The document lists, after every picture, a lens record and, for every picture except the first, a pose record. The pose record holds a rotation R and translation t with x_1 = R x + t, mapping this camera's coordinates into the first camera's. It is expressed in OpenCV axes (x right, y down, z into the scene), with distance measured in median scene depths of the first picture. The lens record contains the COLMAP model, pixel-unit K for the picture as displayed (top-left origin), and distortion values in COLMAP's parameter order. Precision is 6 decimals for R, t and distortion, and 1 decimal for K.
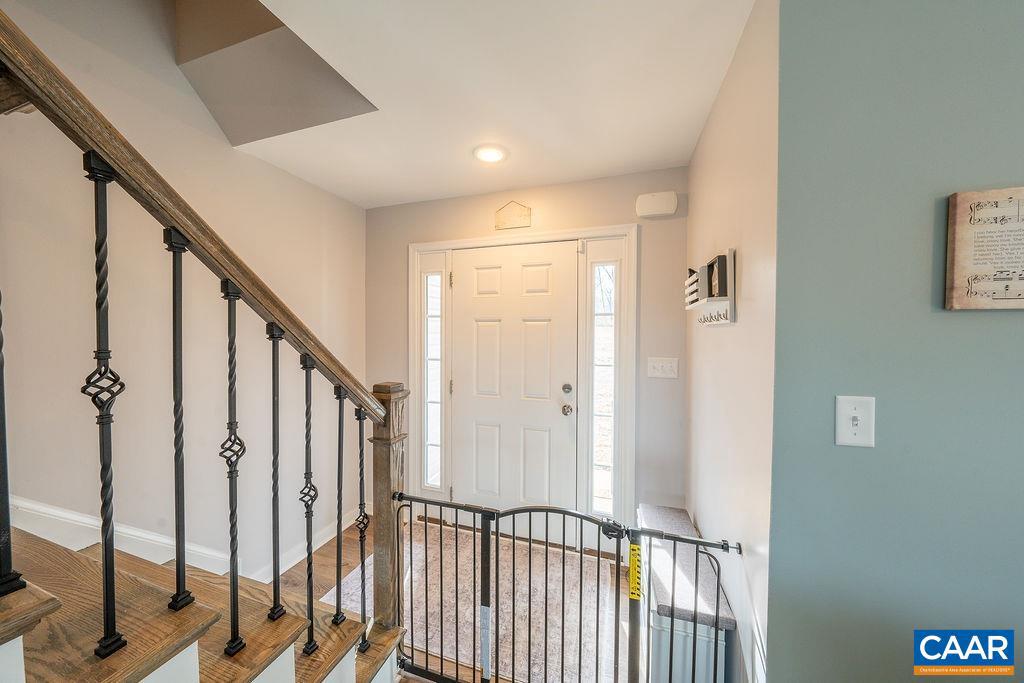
lens RADIAL K [[343.3, 0, 512.0], [0, 343.3, 341.5], [0, 0, 1]] dist [-0.000135, -0.000010]
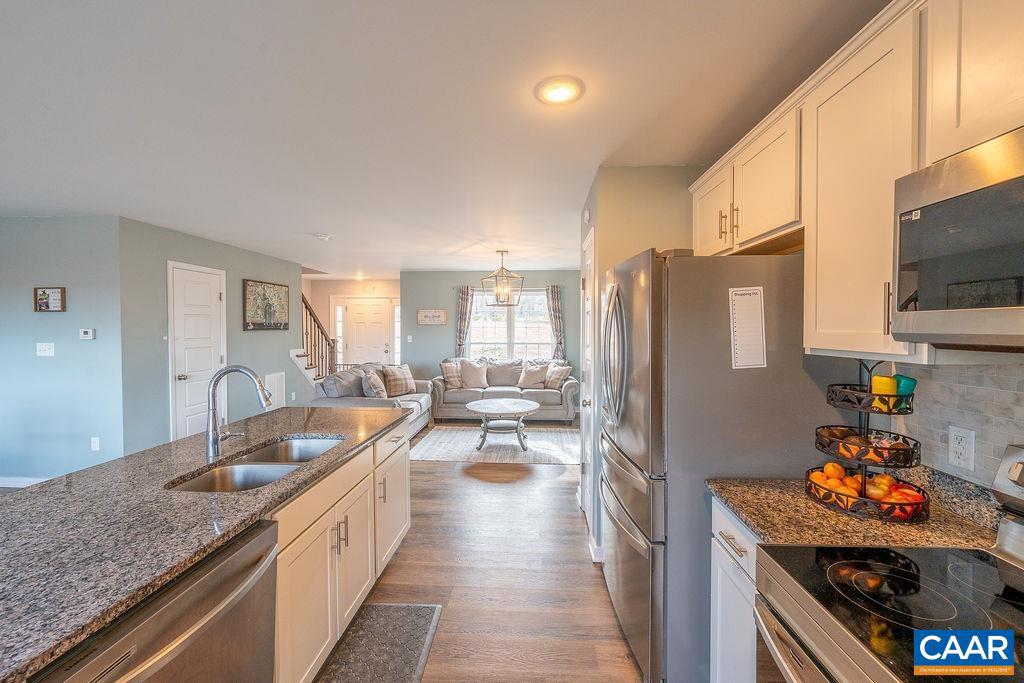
lens RADIAL K [[404.7, 0, 510.7], [0, 404.7, 337.5], [0, 0, 1]] dist [-0.002196, -0.000170]
pose [[0.967799, -0.007363, 0.251617, 0.514377], [0.007203, 0.999973, 0.001556, 0.112980], [-0.251622, 0.000306, 0.967826, -4.479053]]
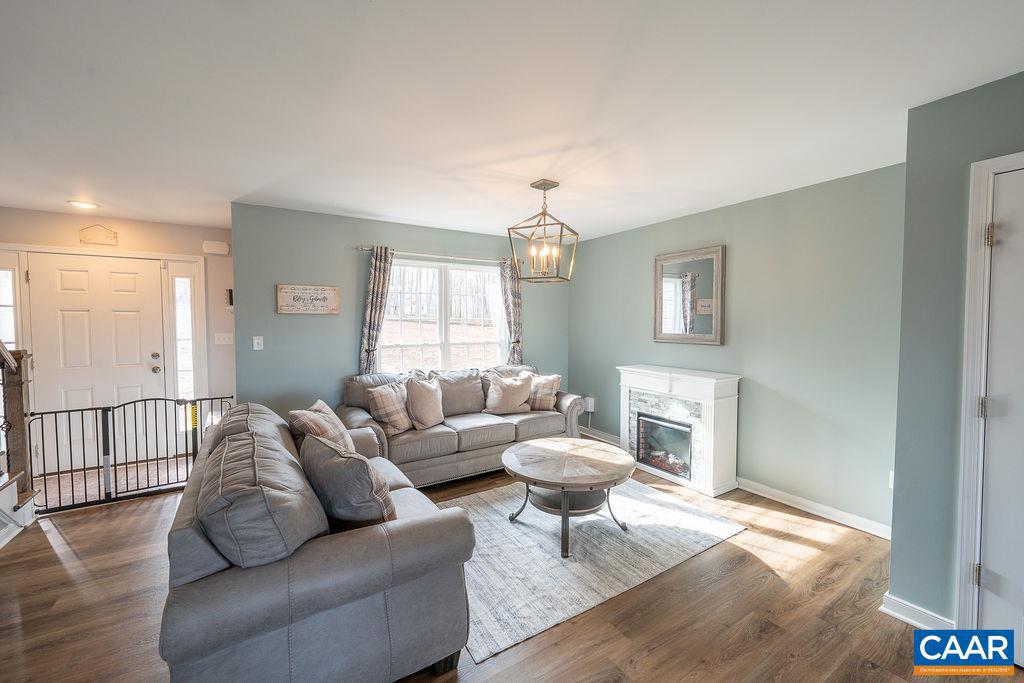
lens RADIAL K [[404.7, 0, 510.7], [0, 404.7, 337.5], [0, 0, 1]] dist [-0.002196, -0.000170]
pose [[0.637400, -0.035208, 0.769728, -0.333276], [0.022588, 0.999380, 0.027007, 0.064897], [-0.770202, 0.000173, 0.637800, -2.135741]]
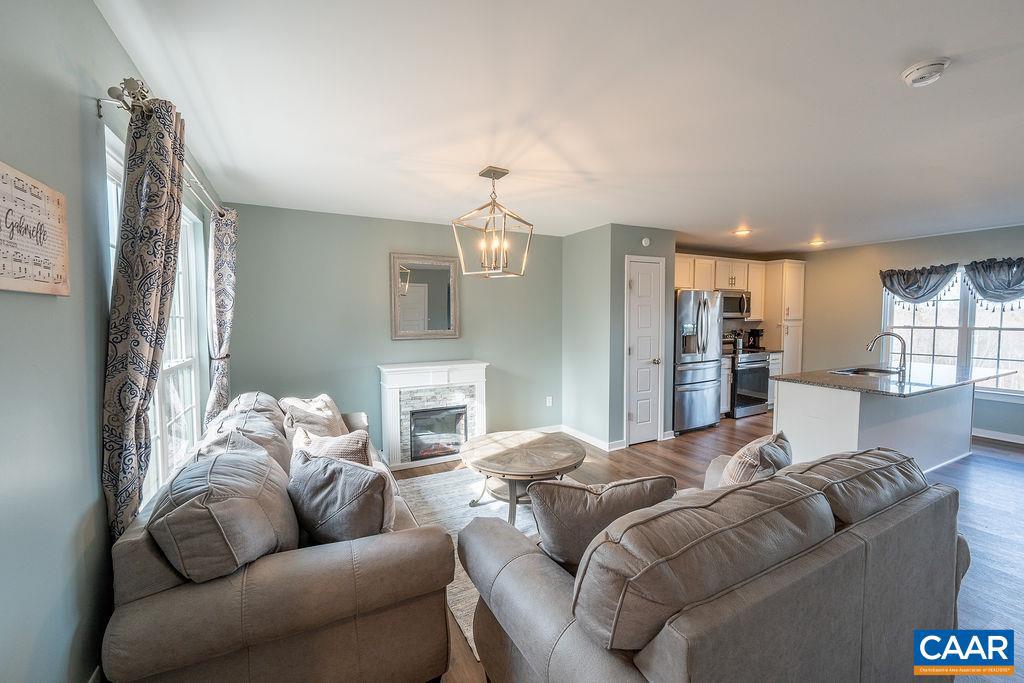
lens RADIAL K [[409.9, 0, 510.7], [0, 409.9, 336.7], [0, 0, 1]] dist [-0.001166, -0.000100]
pose [[-0.716406, -0.033997, 0.696855, -0.058868], [0.019800, 0.997419, 0.069016, -0.006888], [-0.697403, 0.063241, -0.713883, 0.376368]]
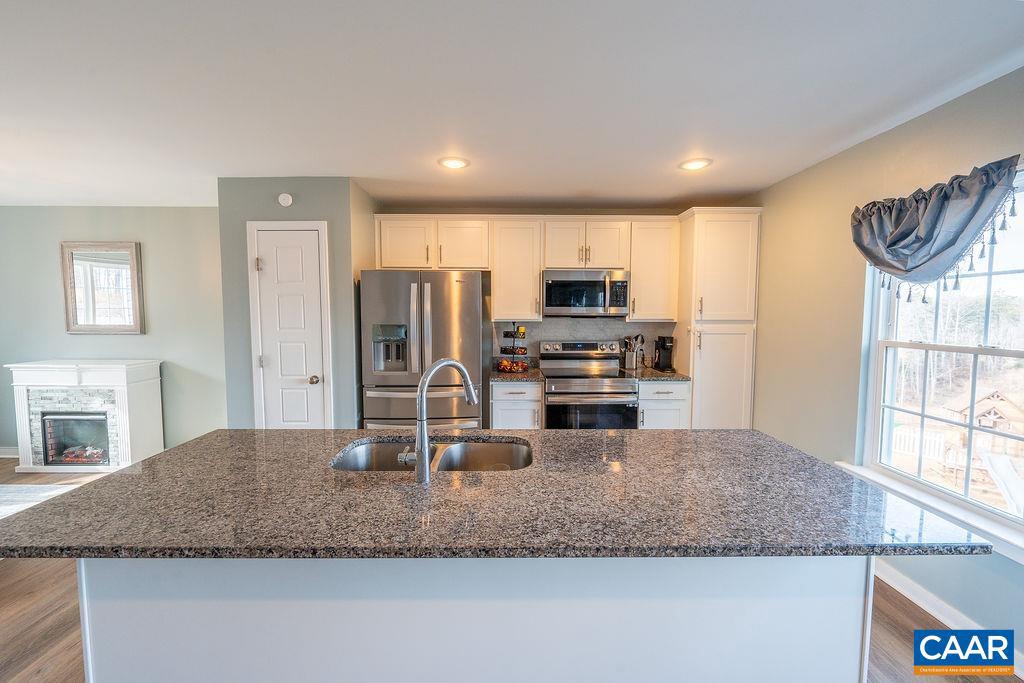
lens RADIAL K [[404.7, 0, 510.7], [0, 404.7, 337.5], [0, 0, 1]] dist [-0.002196, -0.000170]
pose [[-0.322241, -0.064297, 0.944471, -0.941568], [0.018305, 0.997081, 0.074124, 0.075037], [-0.946481, 0.041174, -0.320124, -3.006313]]
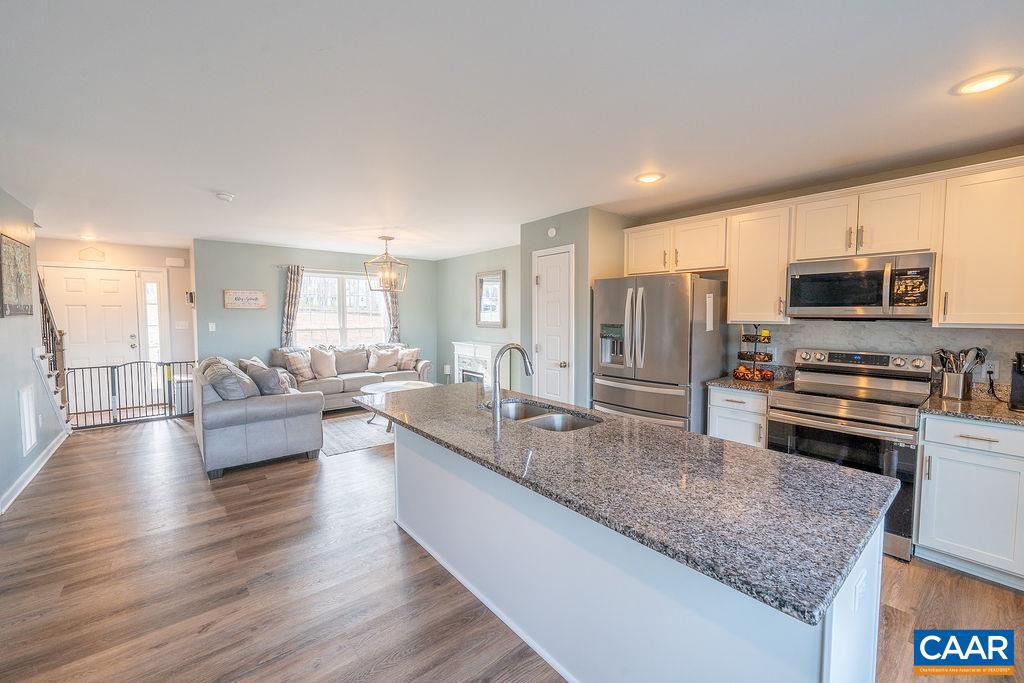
lens RADIAL K [[409.9, 0, 510.7], [0, 409.9, 336.7], [0, 0, 1]] dist [-0.001166, -0.000100]
pose [[0.533364, -0.051570, 0.844313, -1.212824], [0.021160, 0.998641, 0.047629, 0.096875], [-0.845621, -0.007537, 0.533730, -3.905104]]
